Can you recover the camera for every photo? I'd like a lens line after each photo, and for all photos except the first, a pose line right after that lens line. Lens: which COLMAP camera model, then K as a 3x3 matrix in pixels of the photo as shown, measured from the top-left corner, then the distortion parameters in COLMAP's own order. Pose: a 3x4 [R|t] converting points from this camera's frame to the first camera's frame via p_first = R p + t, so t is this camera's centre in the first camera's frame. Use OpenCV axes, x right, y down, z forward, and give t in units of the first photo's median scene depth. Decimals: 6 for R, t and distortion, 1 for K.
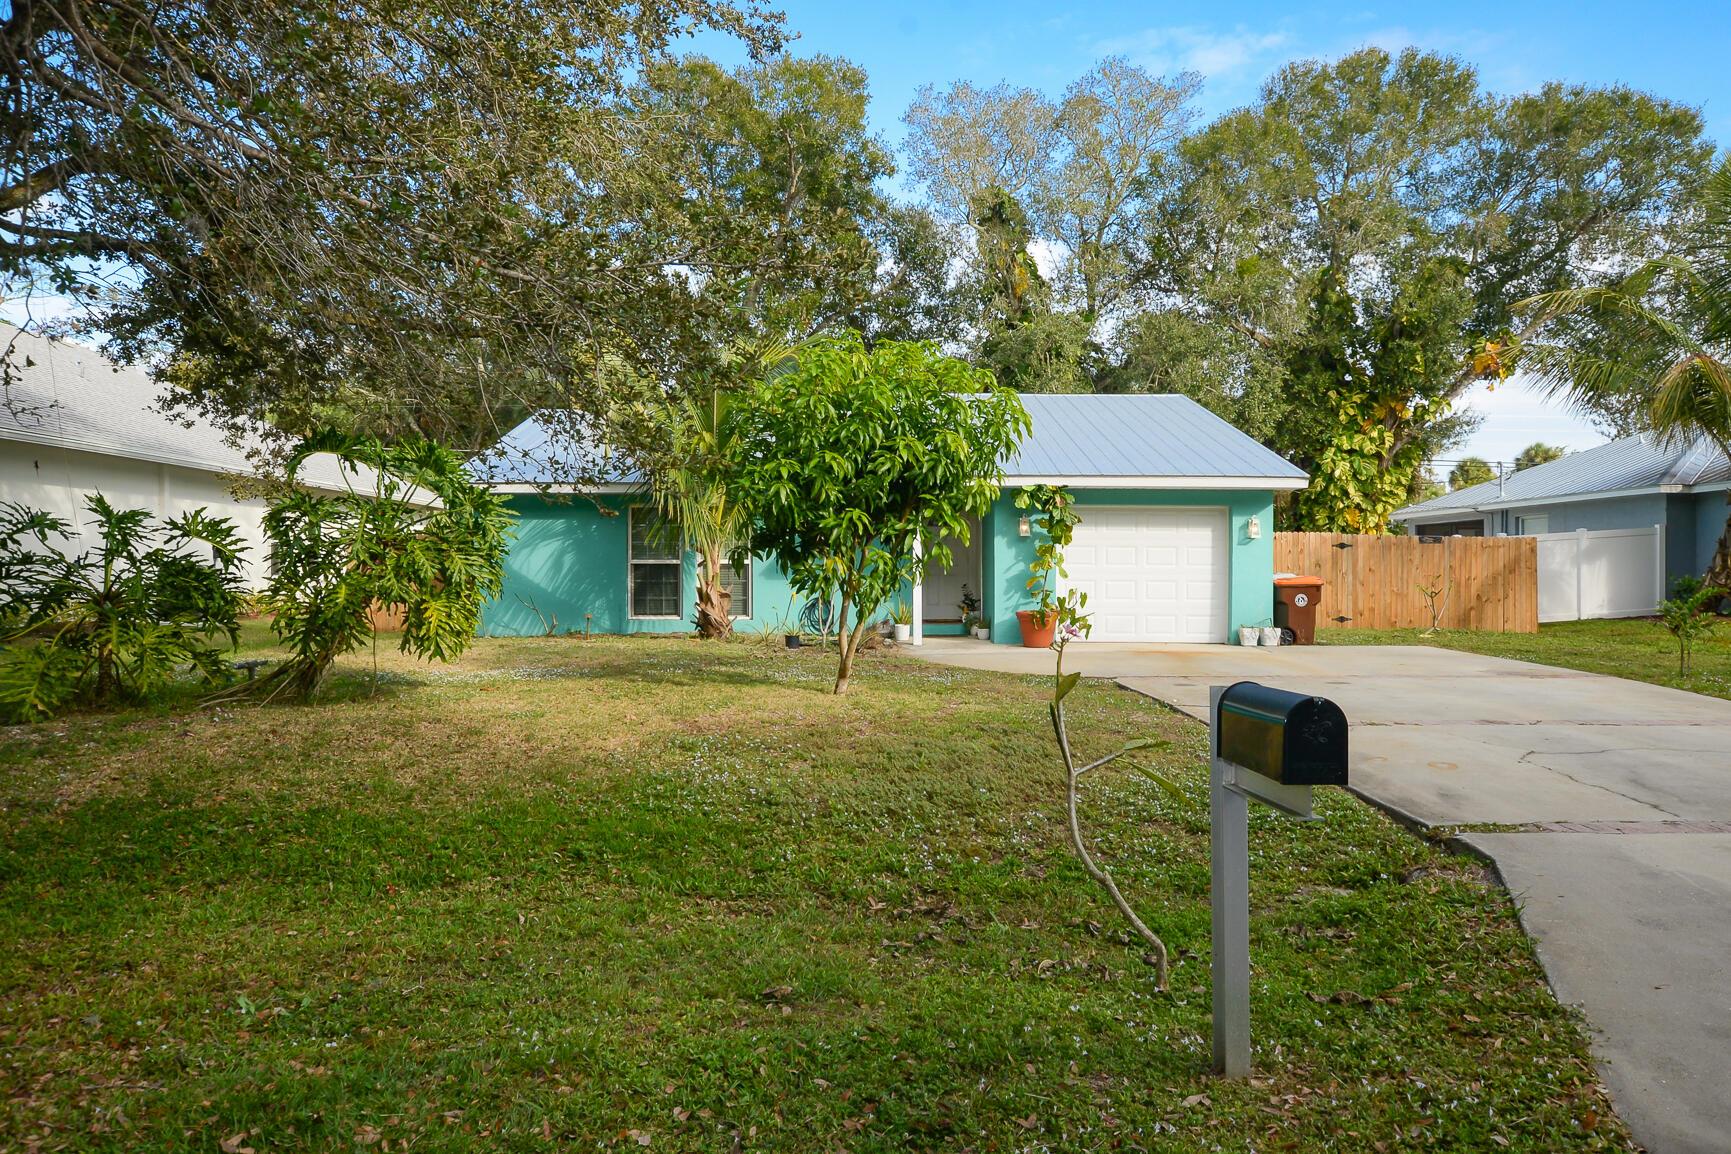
lens RADIAL K [[1161.0, 0, 865.6], [0, 1161.0, 567.3], [0, 0, 1]] dist [-0.004399, -0.001256]
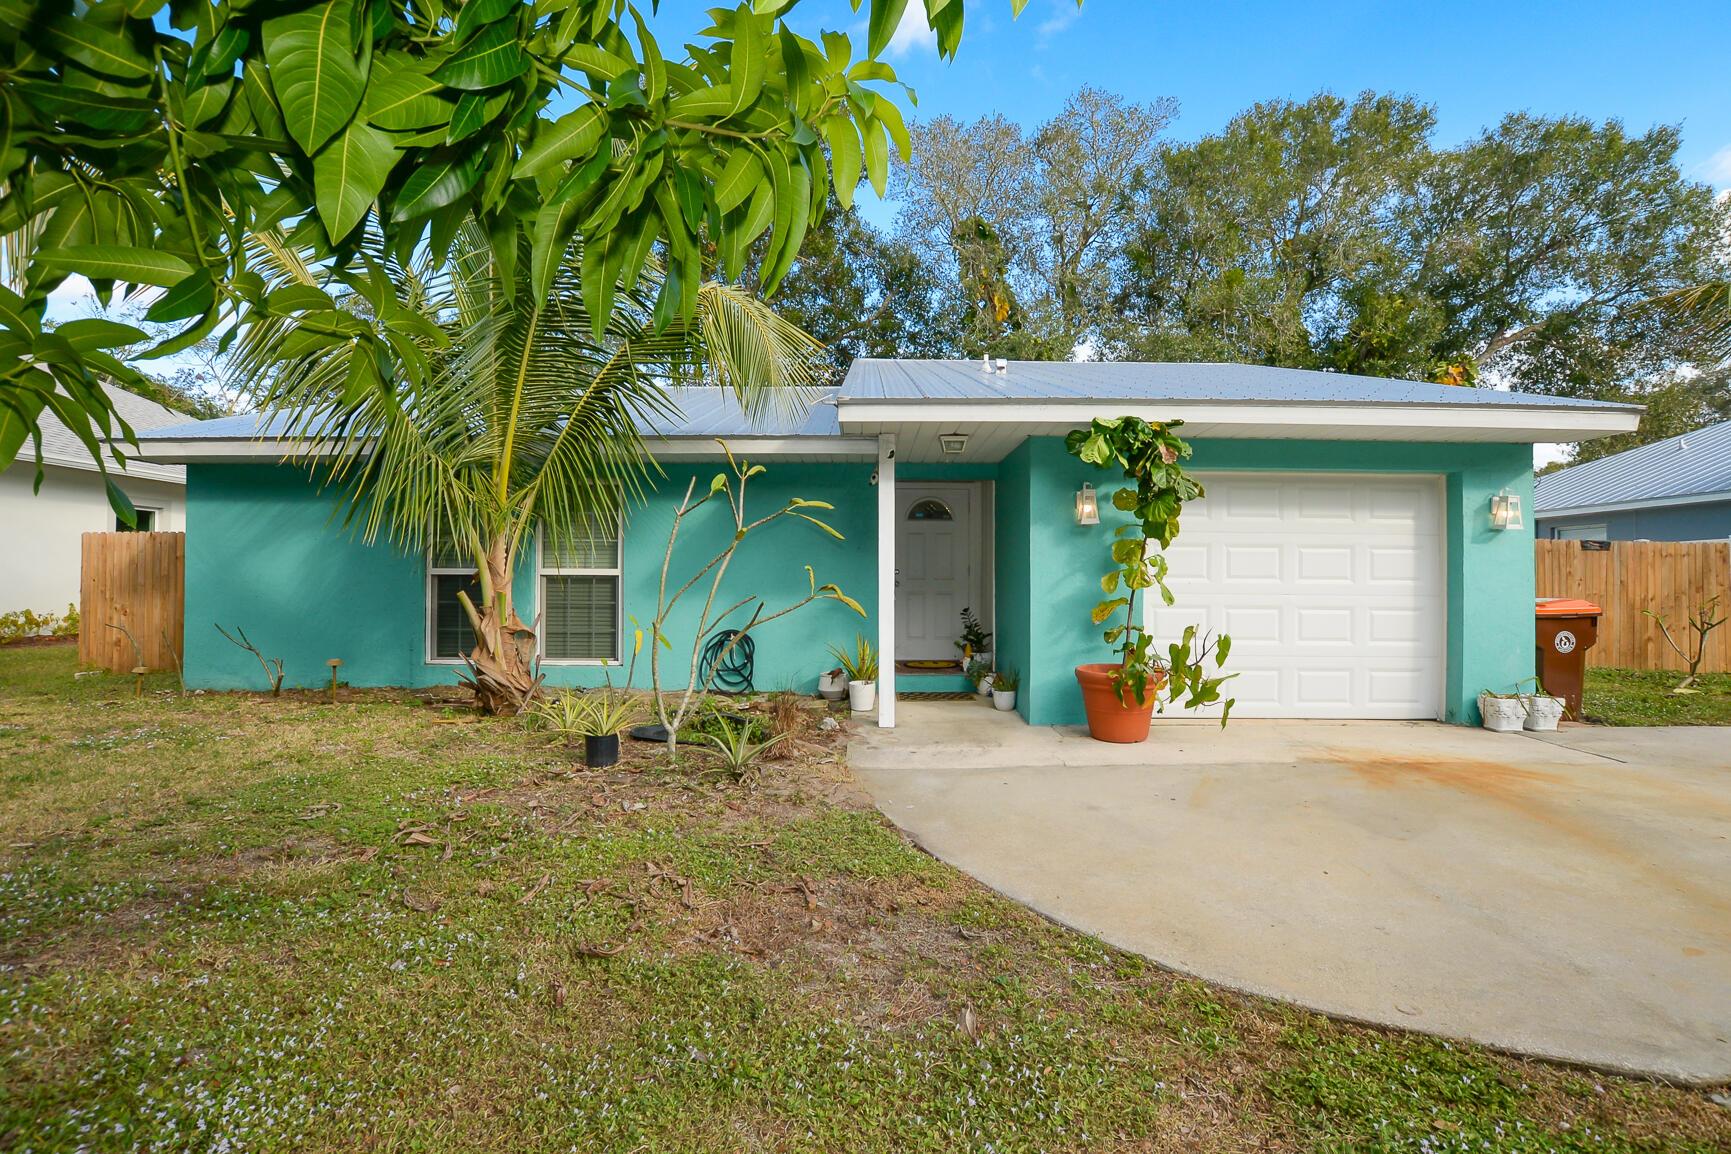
lens RADIAL K [[771.7, 0, 865.2], [0, 771.7, 571.7], [0, 0, 1]] dist [-0.033252, 0.004404]
pose [[0.999961, 0.004165, -0.007741, 0.036759], [-0.004233, 0.999953, -0.008759, -0.001283], [0.007704, 0.008791, 0.999932, 0.629971]]
